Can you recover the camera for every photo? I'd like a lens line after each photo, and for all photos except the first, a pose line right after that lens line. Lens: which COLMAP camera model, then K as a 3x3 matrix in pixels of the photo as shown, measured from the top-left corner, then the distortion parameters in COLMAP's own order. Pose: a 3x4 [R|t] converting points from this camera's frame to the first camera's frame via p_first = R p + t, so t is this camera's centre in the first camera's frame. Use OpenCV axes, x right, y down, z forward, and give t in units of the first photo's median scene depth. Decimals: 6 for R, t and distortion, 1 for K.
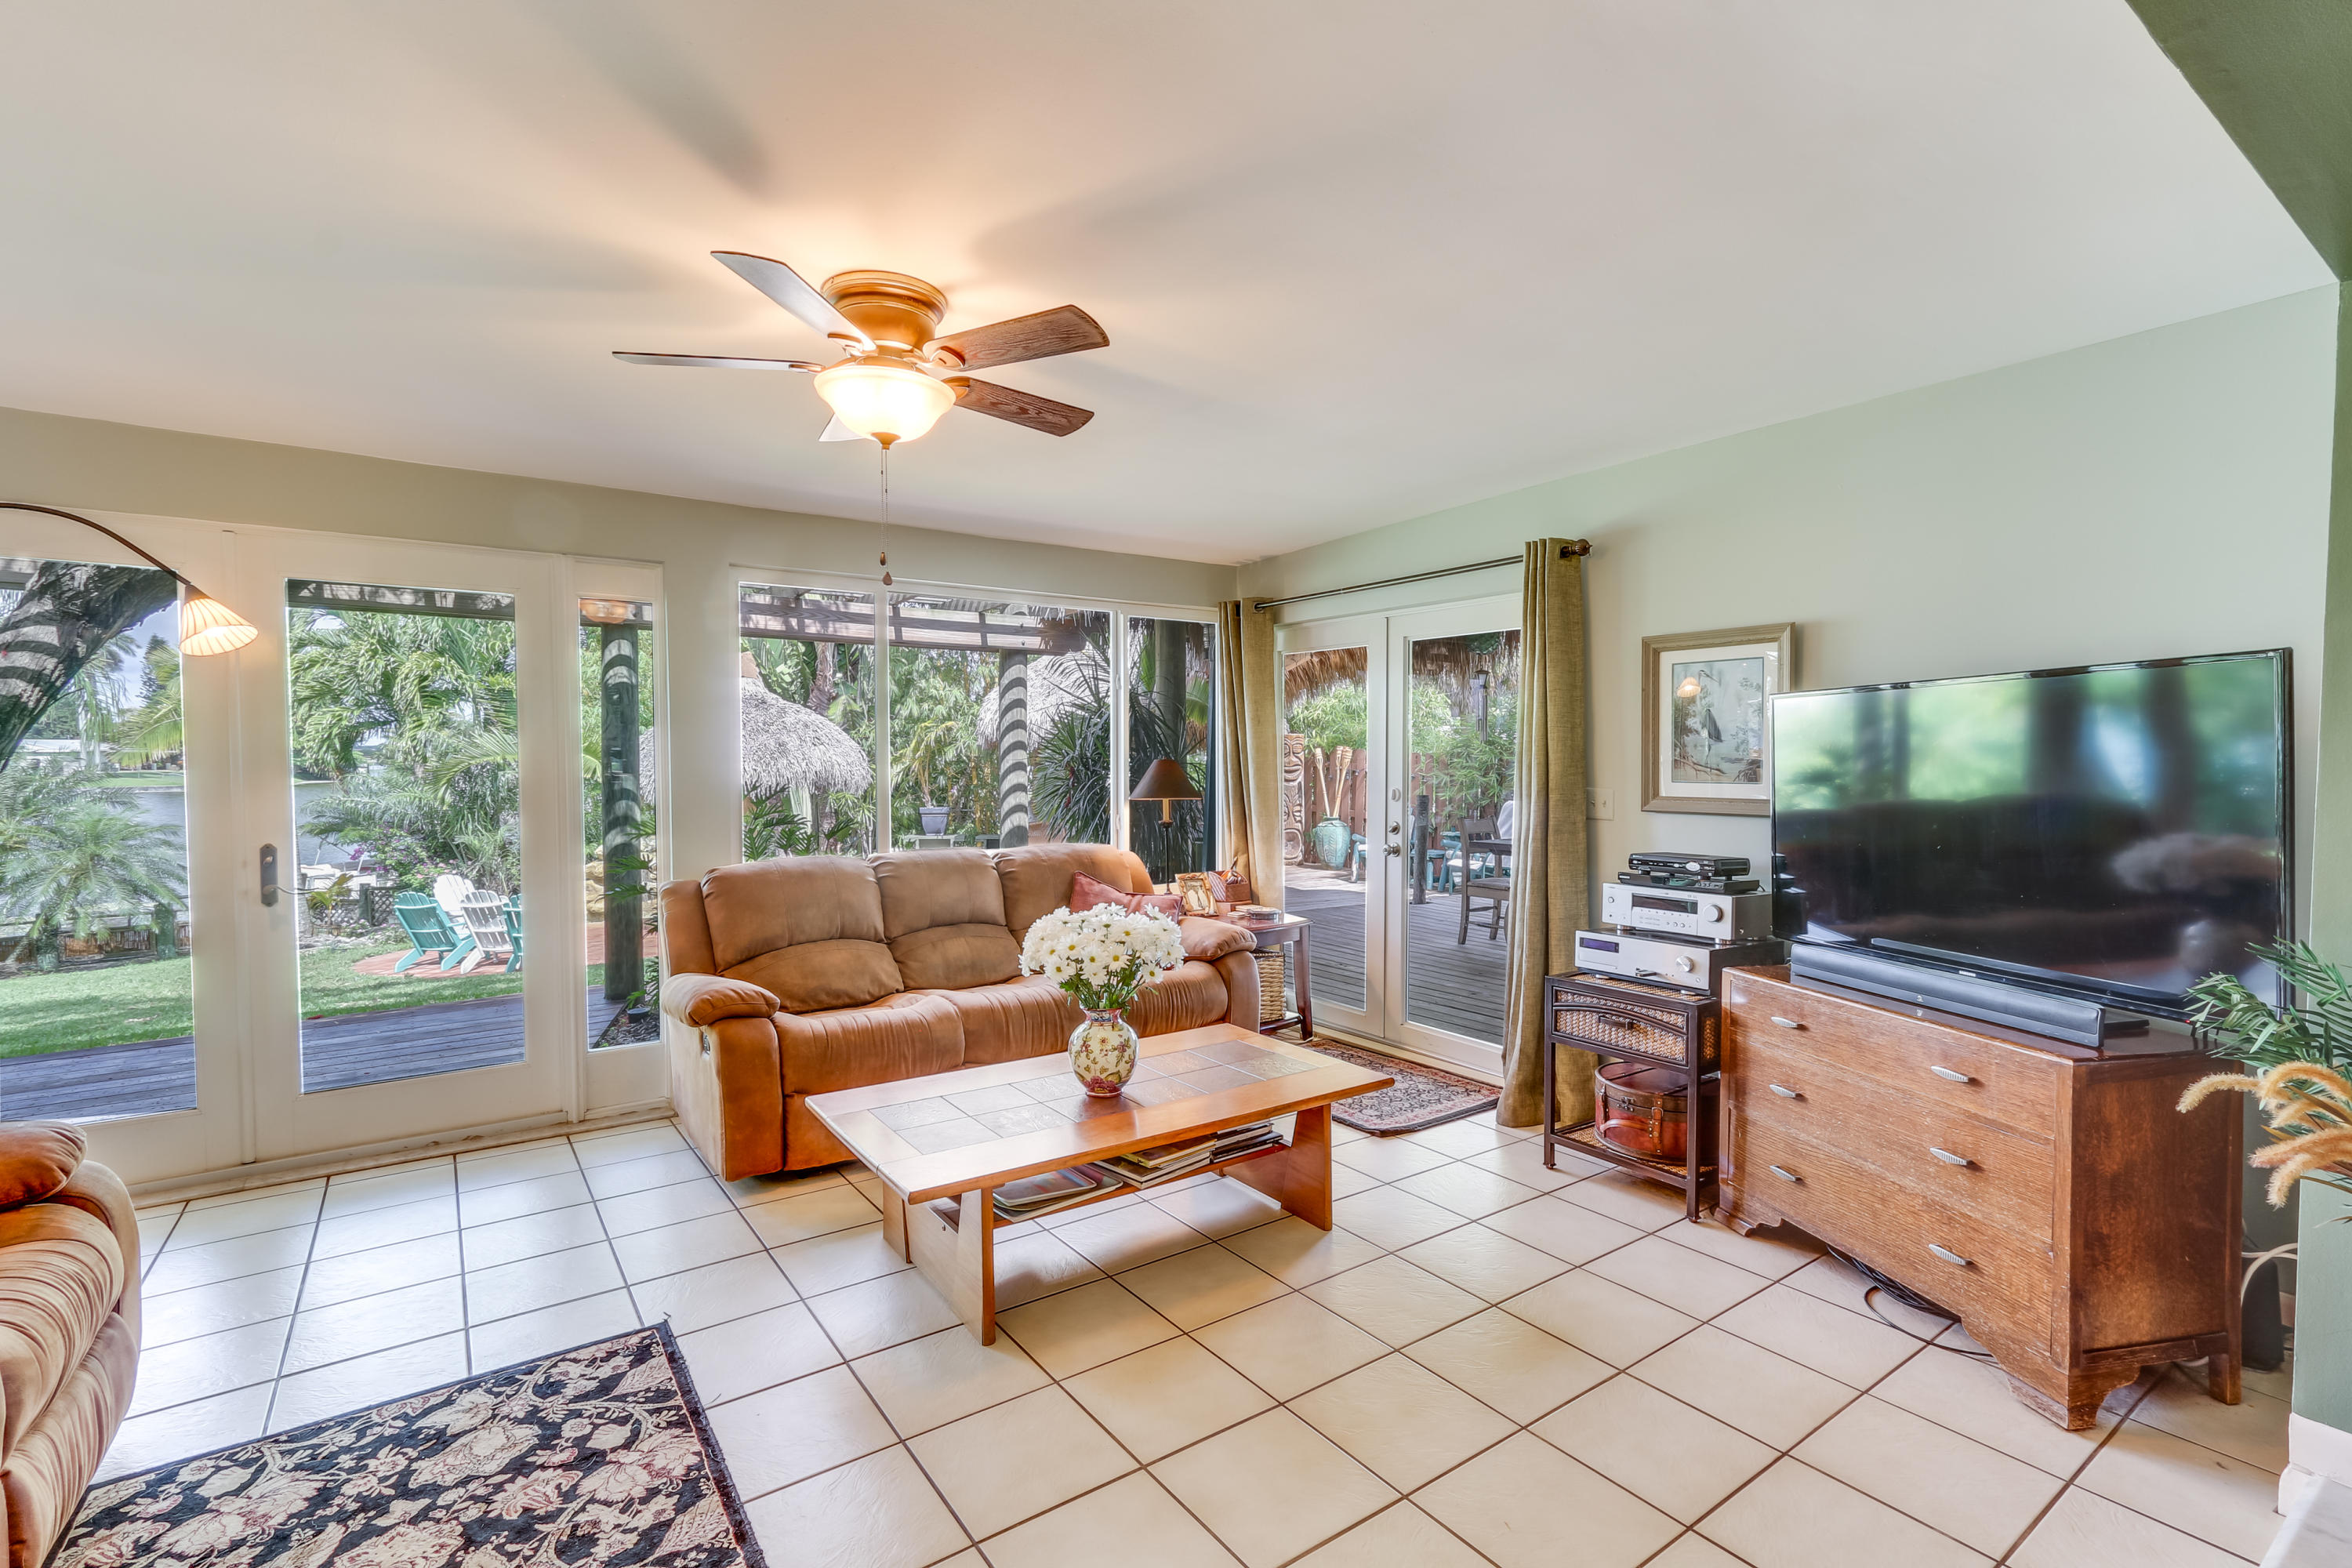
lens RADIAL K [[1066.5, 0, 1186.3], [0, 1066.5, 790.0], [0, 0, 1]] dist [-0.000202, 0.003211]
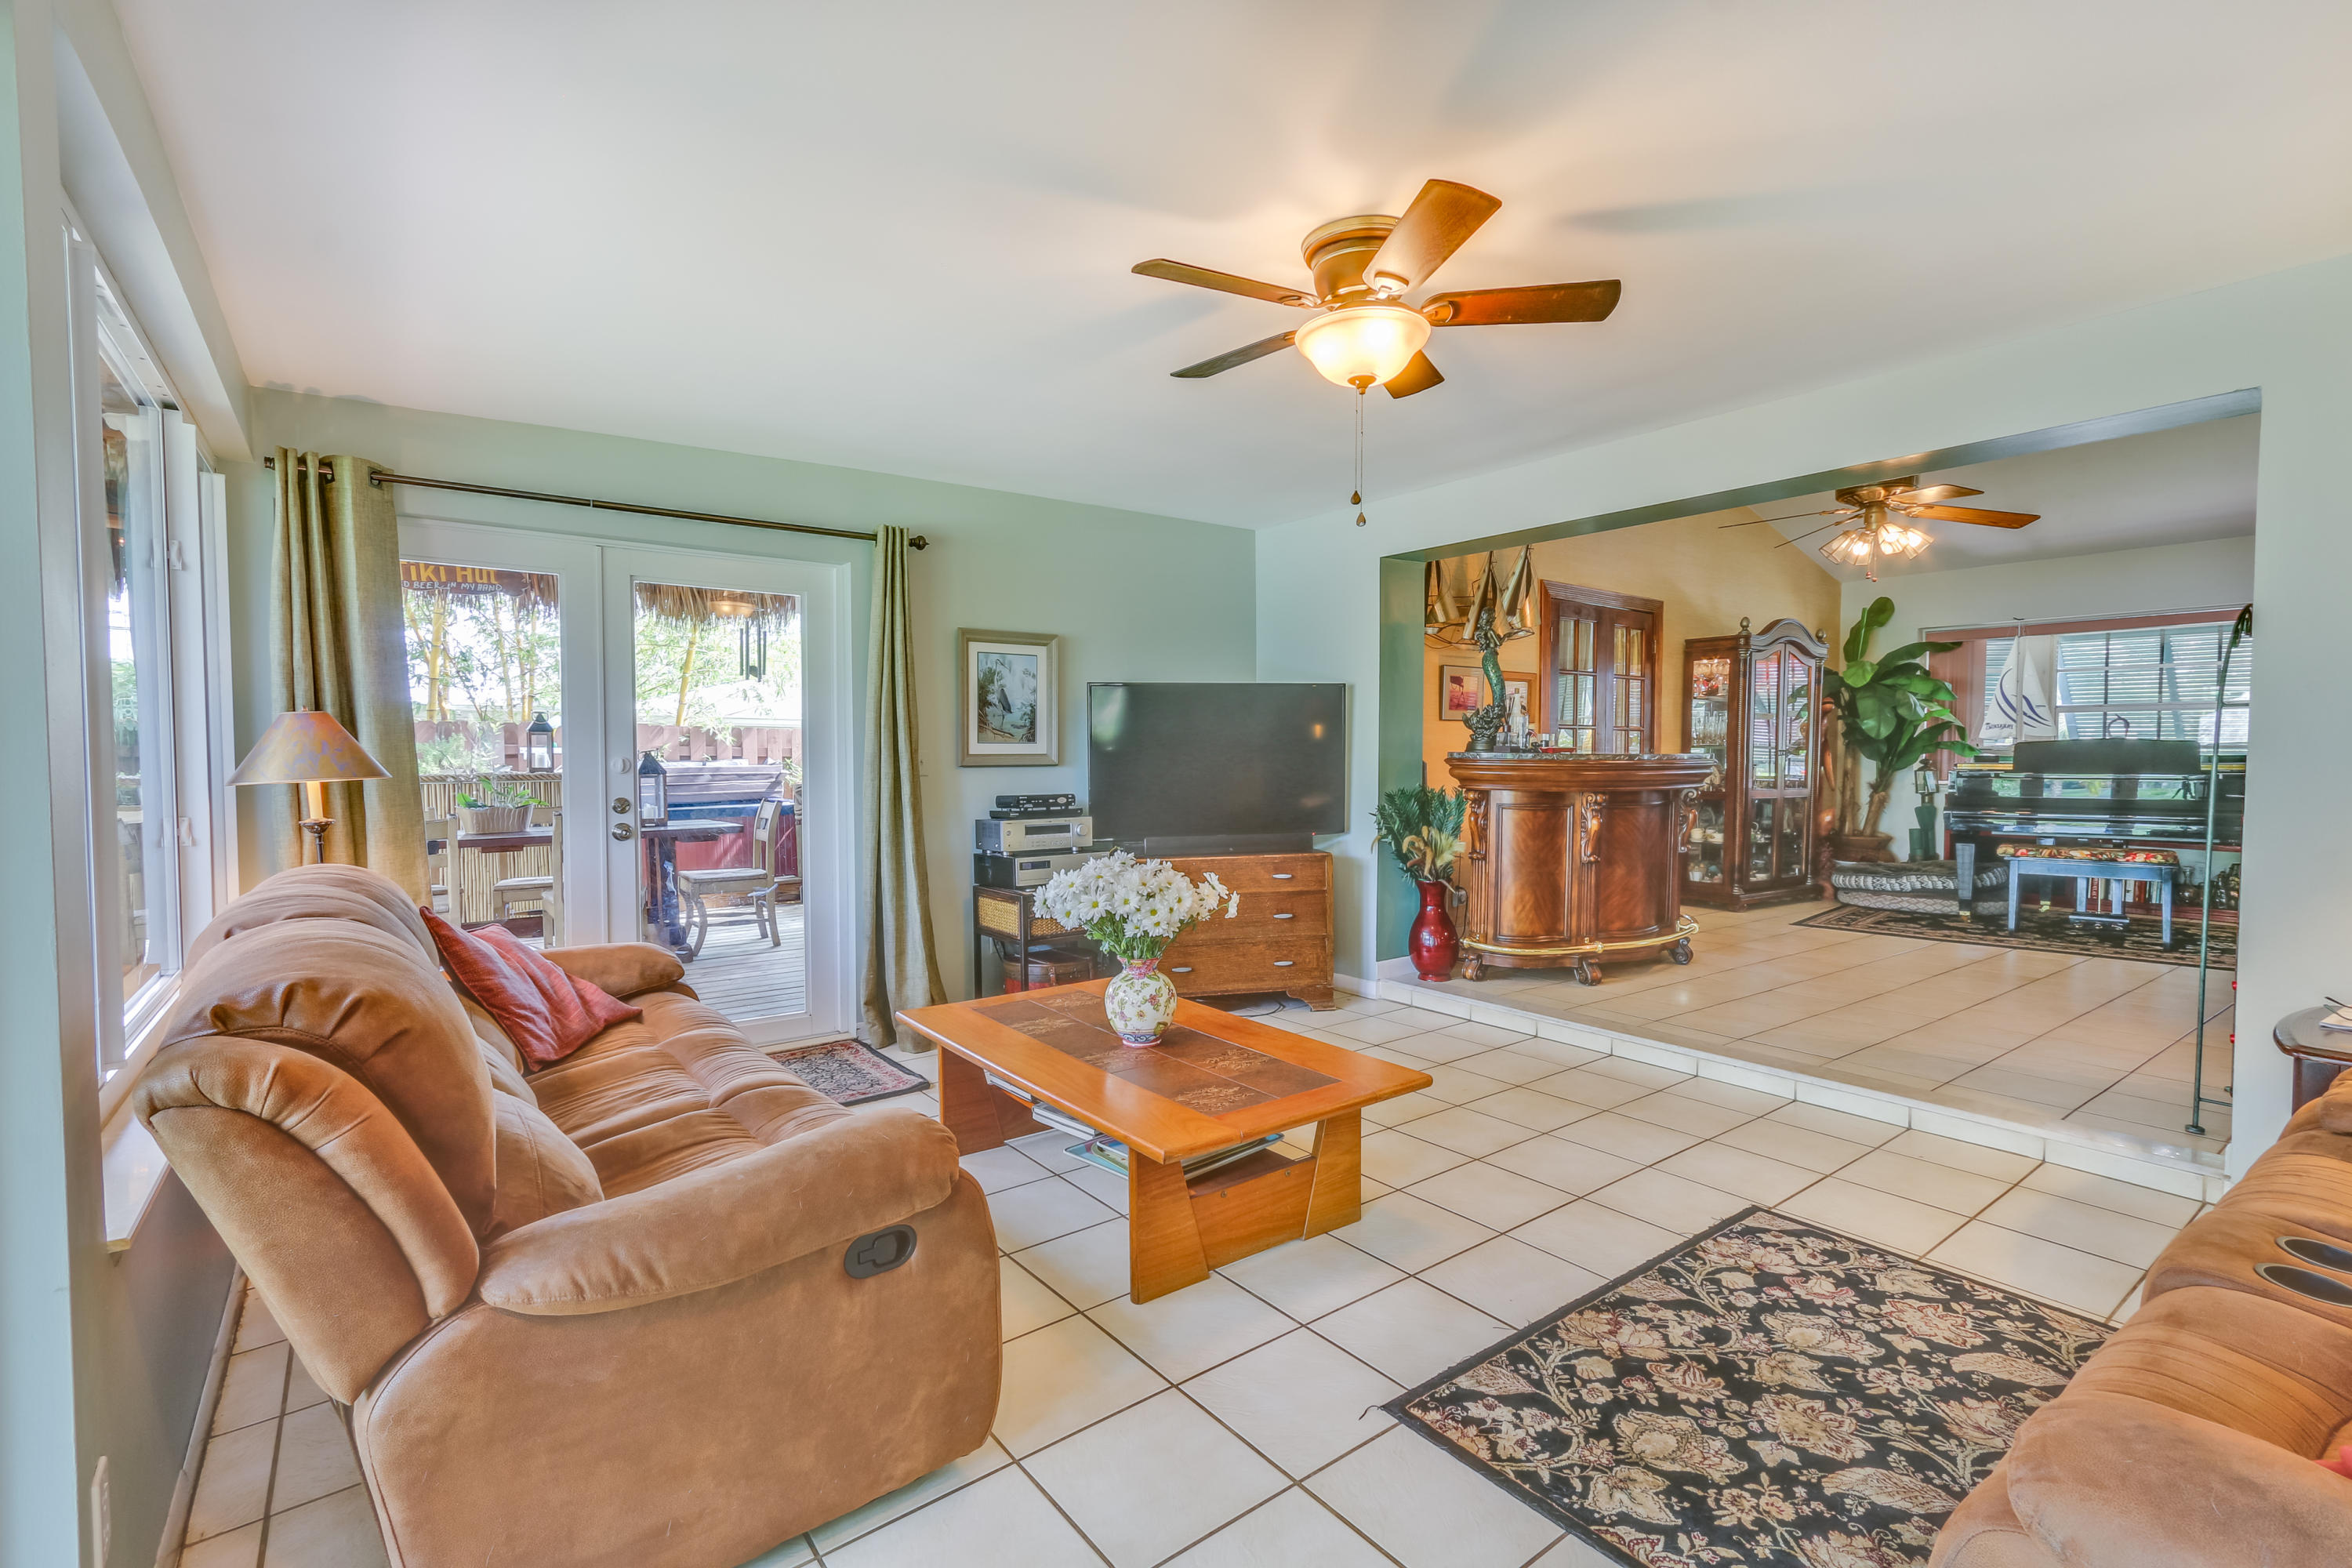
lens RADIAL K [[1066.5, 0, 1187.4], [0, 1066.5, 793.5], [0, 0, 1]] dist [-0.000202, 0.003211]
pose [[-0.033284, -0.036657, 0.998773, -1.108115], [0.033075, 0.998739, 0.037758, 0.017650], [-0.998899, 0.034291, -0.032029, 1.029295]]
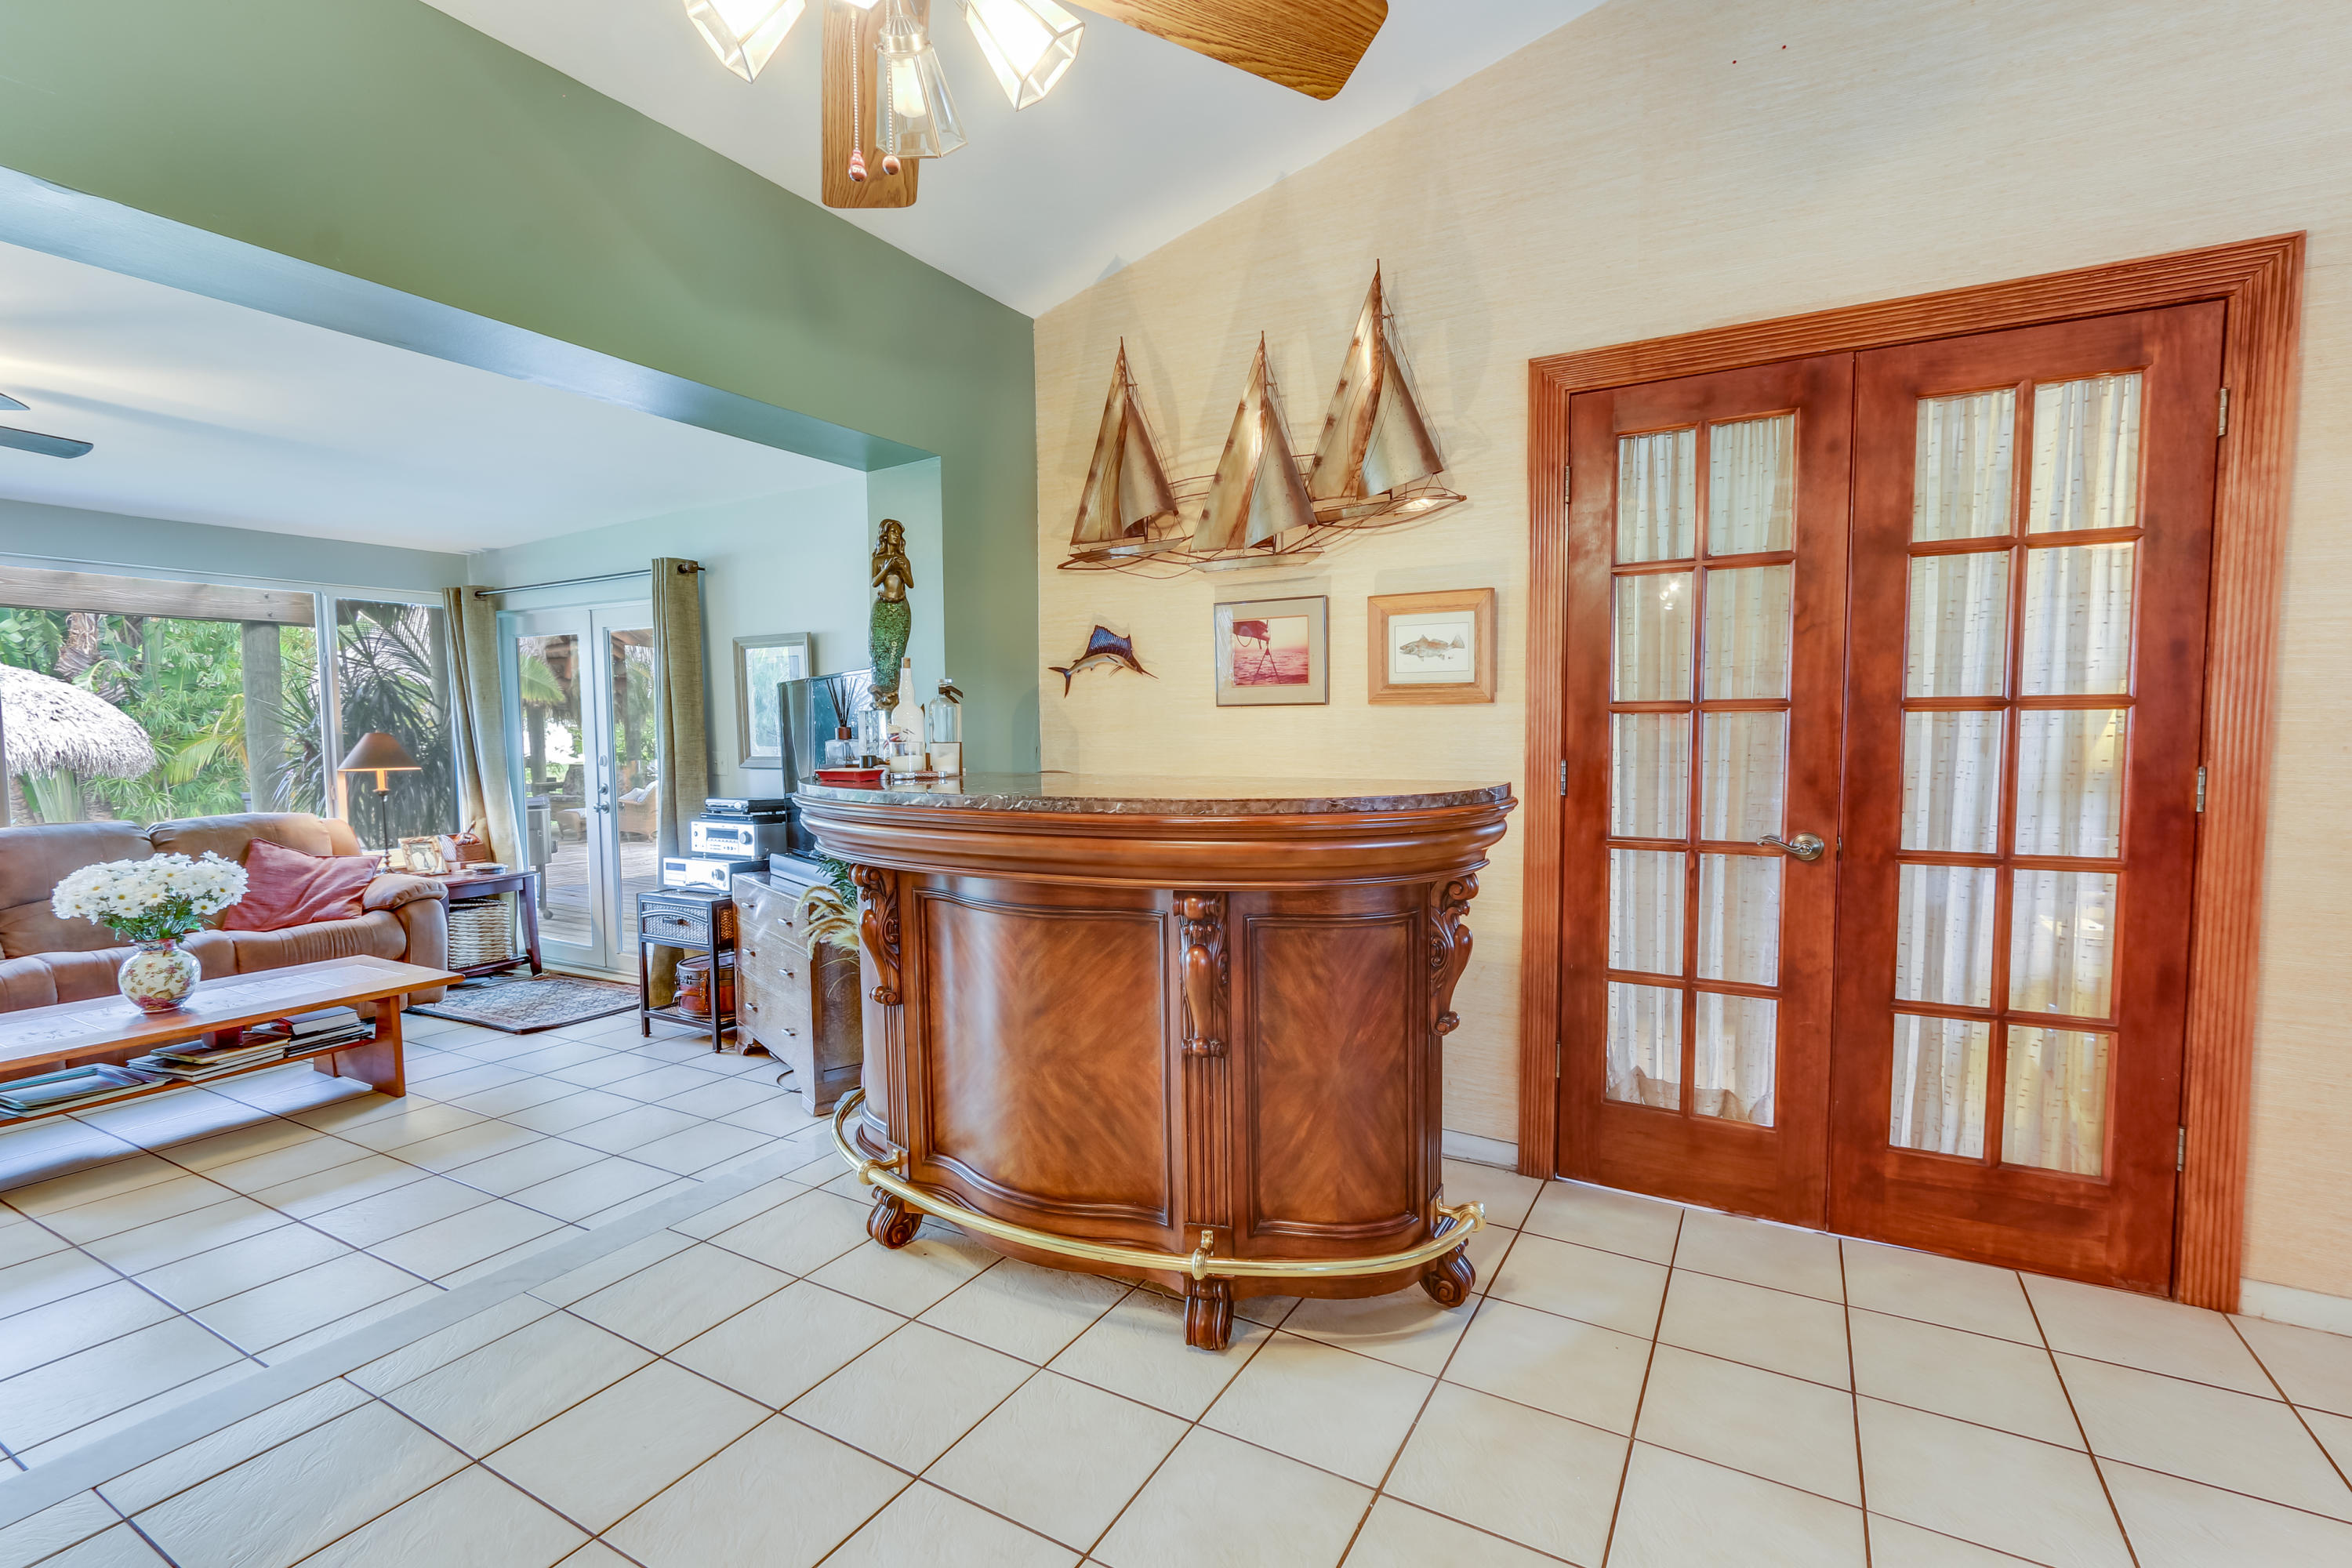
lens RADIAL K [[1066.5, 0, 1186.0], [0, 1066.5, 790.1], [0, 0, 1]] dist [-0.000202, 0.003211]
pose [[0.908720, -0.031312, 0.416230, 0.503154], [0.020331, 0.999319, 0.030788, 0.023631], [-0.416911, -0.019515, 0.908738, -0.602341]]
